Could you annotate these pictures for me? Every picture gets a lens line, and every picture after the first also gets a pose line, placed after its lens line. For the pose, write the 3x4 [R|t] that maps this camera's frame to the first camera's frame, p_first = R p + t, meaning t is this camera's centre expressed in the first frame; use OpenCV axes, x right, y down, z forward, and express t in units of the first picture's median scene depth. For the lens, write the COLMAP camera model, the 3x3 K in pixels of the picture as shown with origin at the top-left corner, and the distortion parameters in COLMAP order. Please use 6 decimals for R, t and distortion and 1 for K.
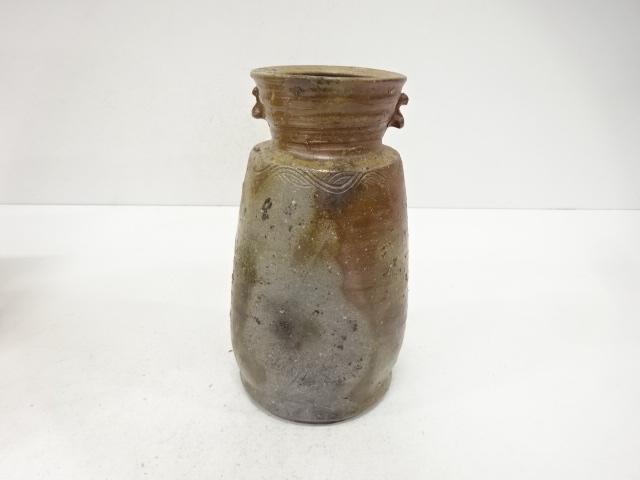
lens RADIAL K [[447.1, 0, 321.5], [0, 447.1, 242.8], [0, 0, 1]] dist [0.005816, -0.001645]
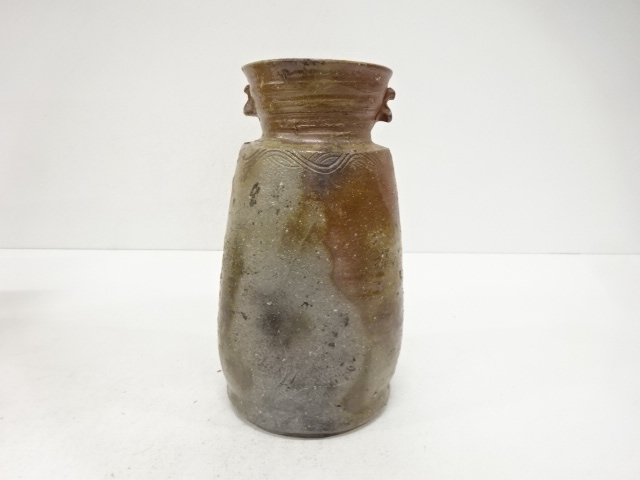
lens RADIAL K [[447.1, 0, 319.1], [0, 447.1, 239.2], [0, 0, 1]] dist [0.005816, -0.001645]
pose [[0.999857, -0.005366, -0.016033, 0.033238], [0.002640, 0.986226, -0.165381, 0.173215], [0.016699, 0.165315, 0.986099, 0.037279]]
